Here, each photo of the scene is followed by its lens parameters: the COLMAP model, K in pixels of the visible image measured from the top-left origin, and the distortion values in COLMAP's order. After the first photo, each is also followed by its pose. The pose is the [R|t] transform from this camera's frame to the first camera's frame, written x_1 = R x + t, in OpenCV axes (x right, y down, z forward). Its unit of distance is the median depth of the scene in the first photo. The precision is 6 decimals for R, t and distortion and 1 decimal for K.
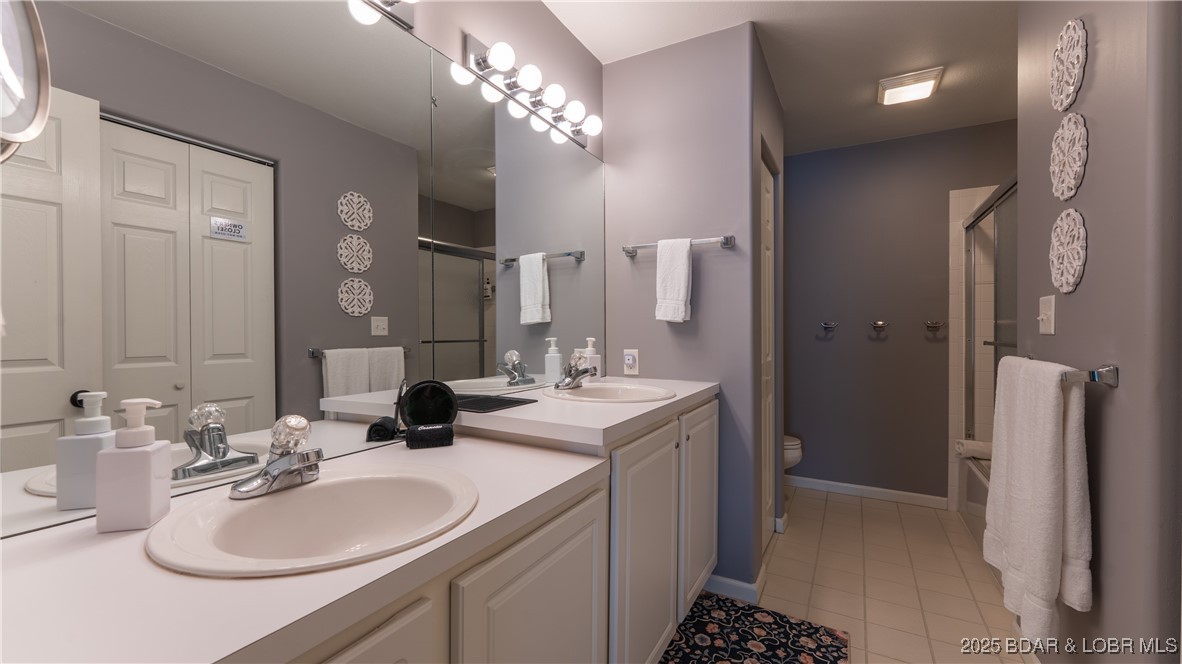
lens RADIAL K [[482.5, 0, 585.3], [0, 482.5, 336.6], [0, 0, 1]] dist [0.003216, -0.001605]
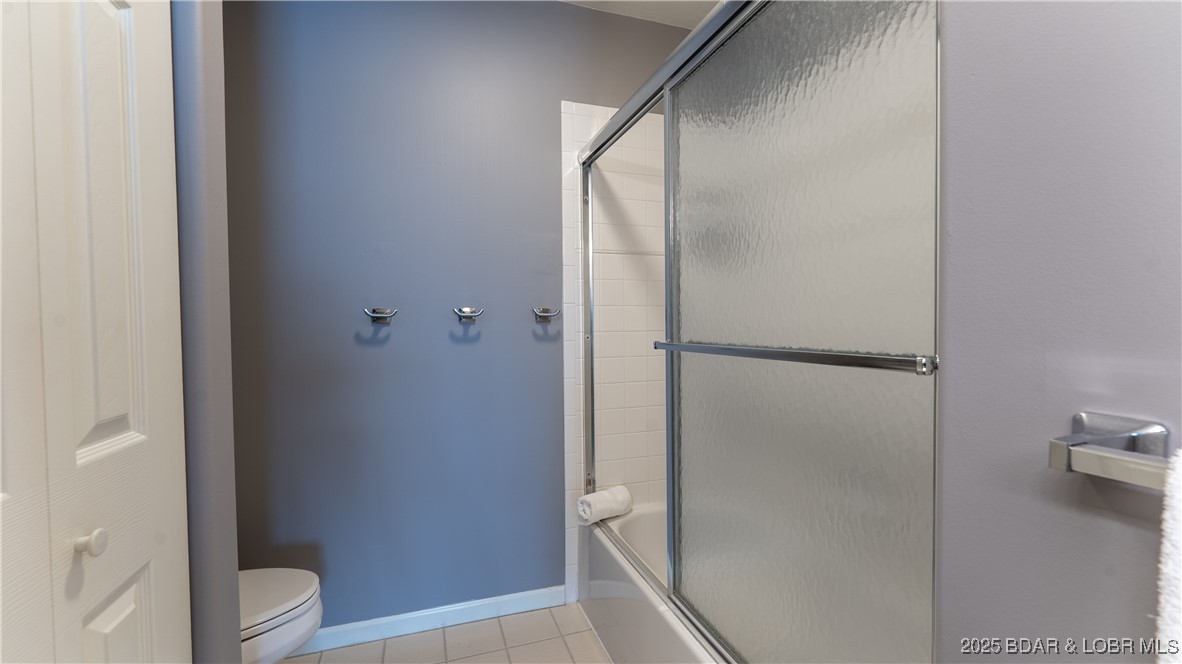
lens RADIAL K [[482.5, 0, 590.7], [0, 482.5, 331.2], [0, 0, 1]] dist [0.003216, -0.001605]
pose [[0.674370, -0.015921, 0.738222, 0.307316], [0.016483, 0.999843, 0.006505, -0.005063], [-0.738210, 0.007781, 0.674526, 0.543352]]
